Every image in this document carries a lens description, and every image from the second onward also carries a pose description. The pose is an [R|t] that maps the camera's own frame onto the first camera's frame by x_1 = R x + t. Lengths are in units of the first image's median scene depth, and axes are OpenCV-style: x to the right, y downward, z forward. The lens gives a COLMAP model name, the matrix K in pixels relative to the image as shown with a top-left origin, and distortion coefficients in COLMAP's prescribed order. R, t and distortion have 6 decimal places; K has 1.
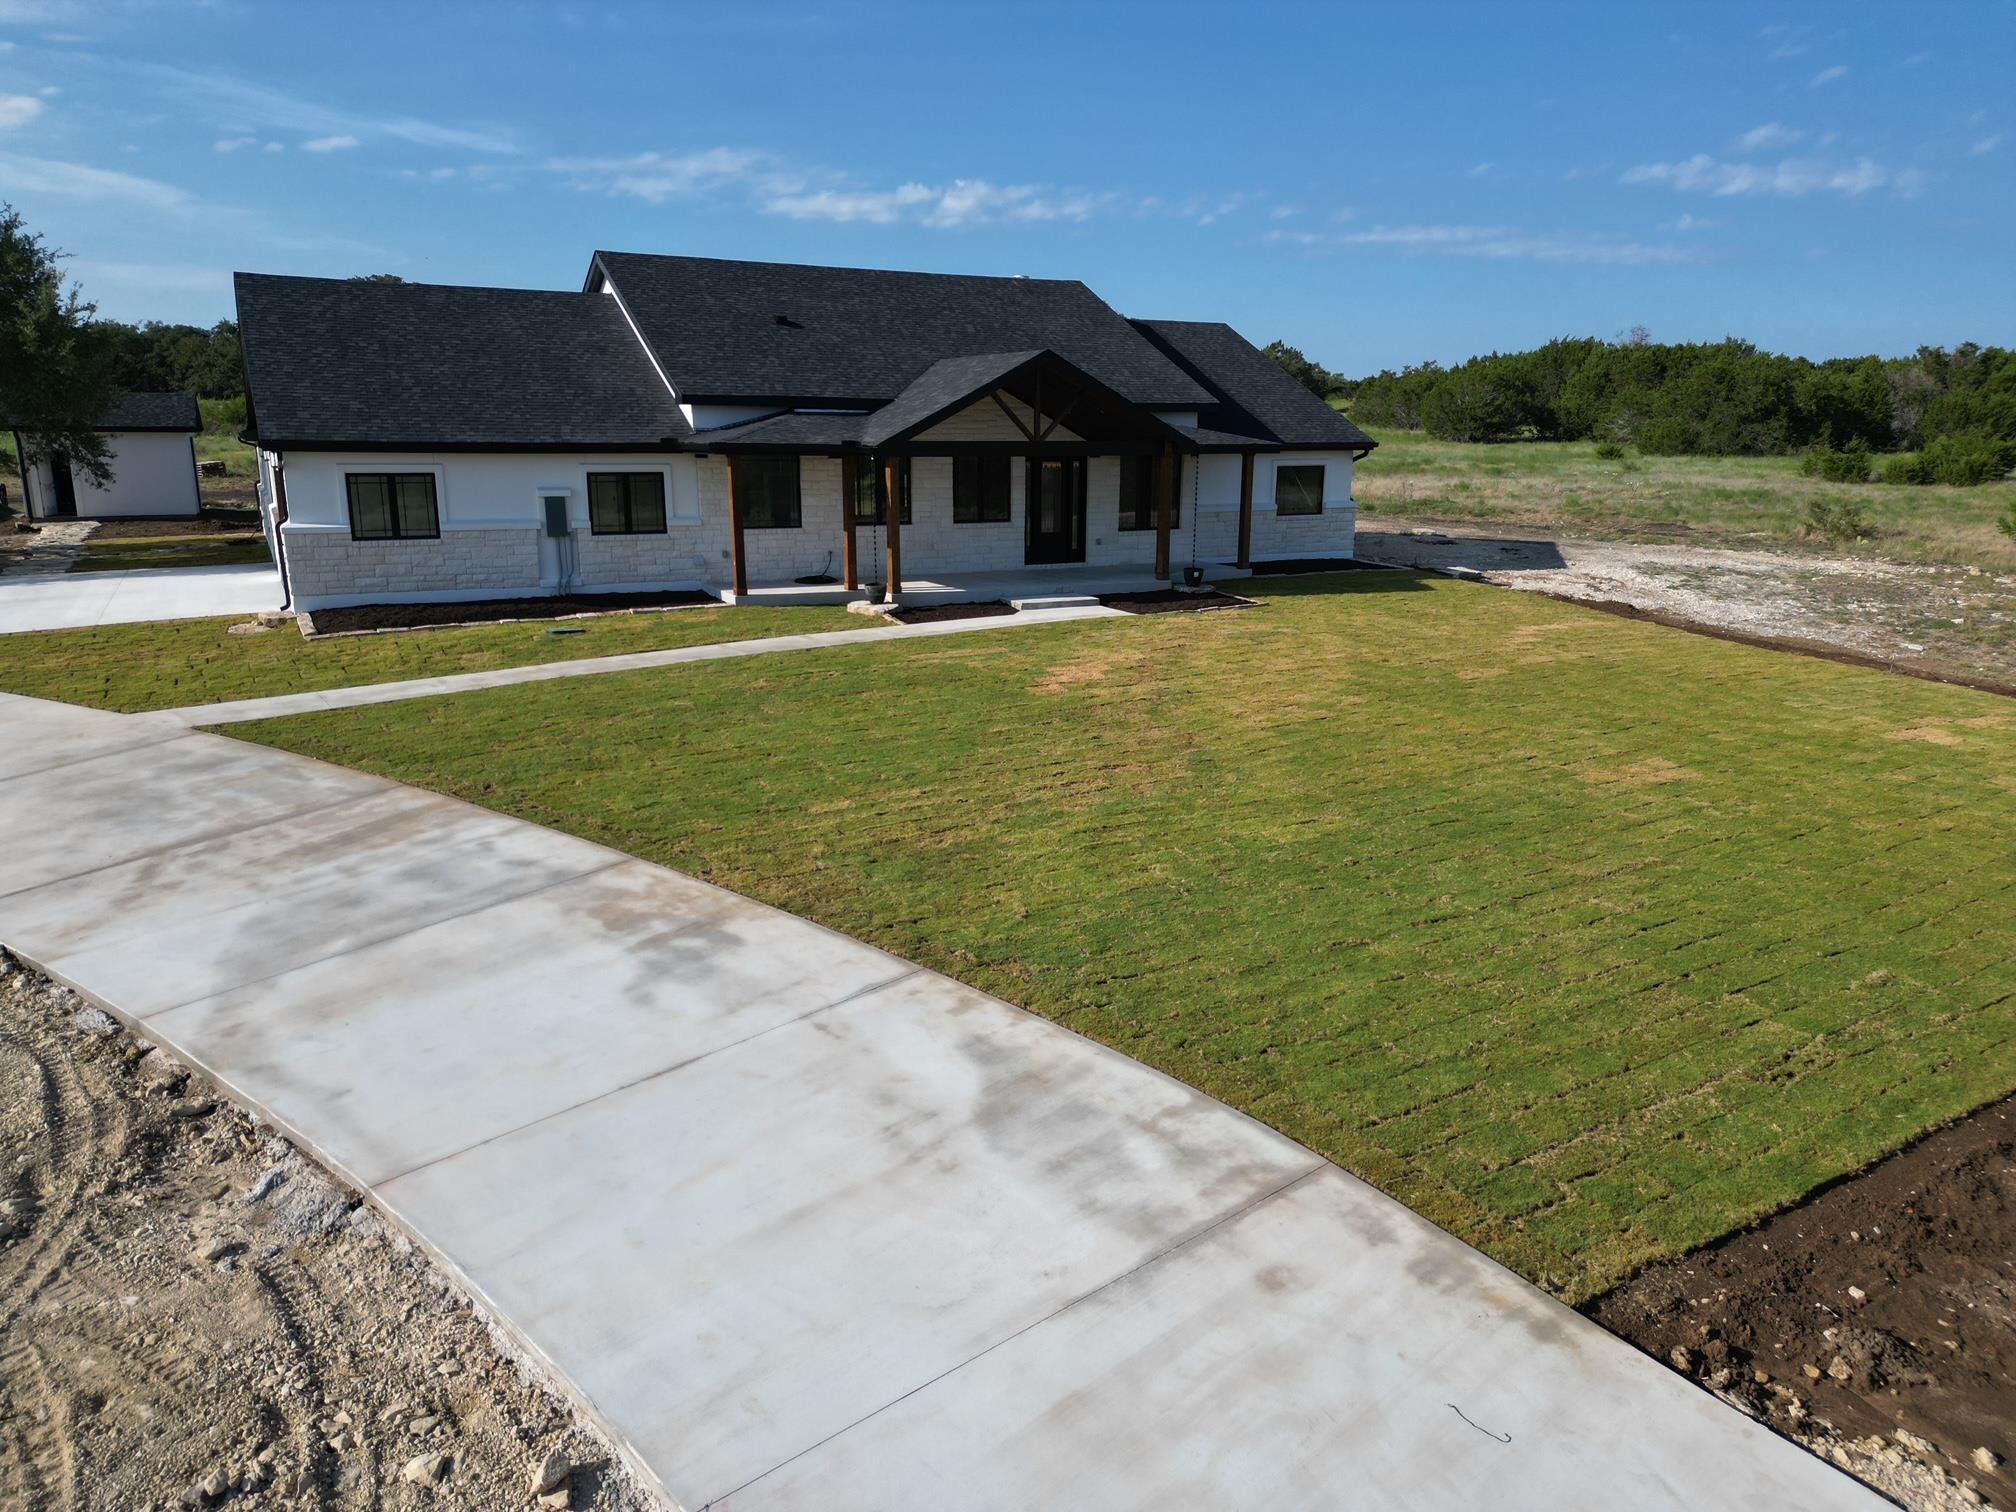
lens RADIAL K [[1416.0, 0, 991.6], [0, 1416.0, 794.4], [0, 0, 1]] dist [0.053420, -0.047047]
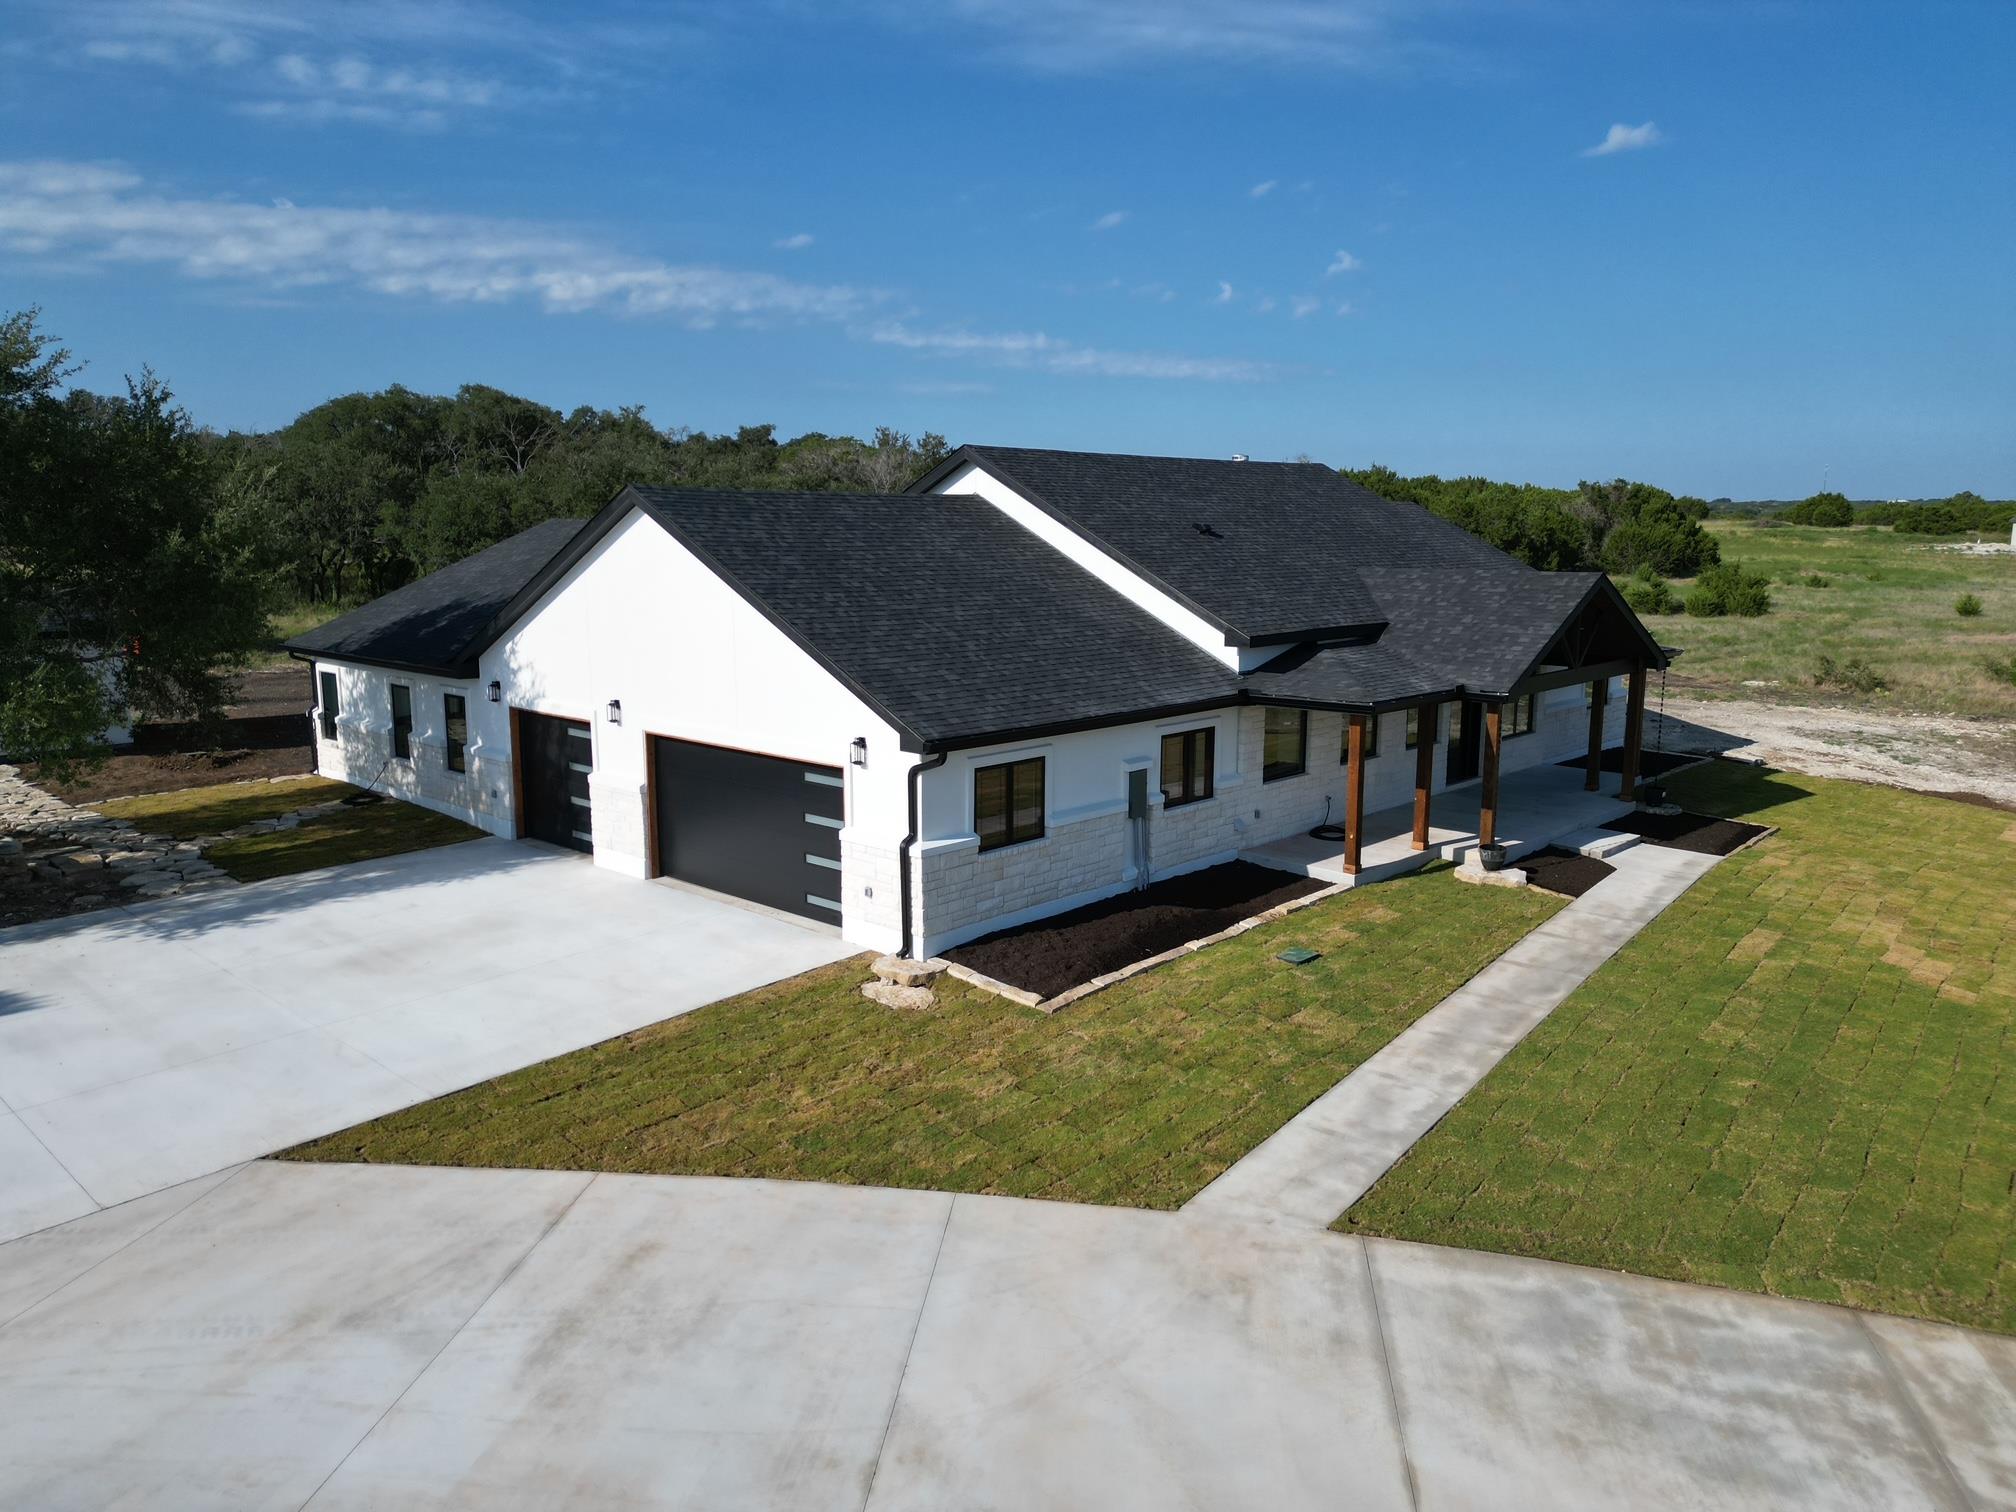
lens RADIAL K [[1416.0, 0, 927.3], [0, 1416.0, 763.3], [0, 0, 1]] dist [0.053420, -0.047047]
pose [[0.951260, -0.057322, 0.303014, -0.685967], [0.080978, 0.994523, -0.066080, -0.175086], [-0.297567, 0.087397, 0.950692, 0.281194]]
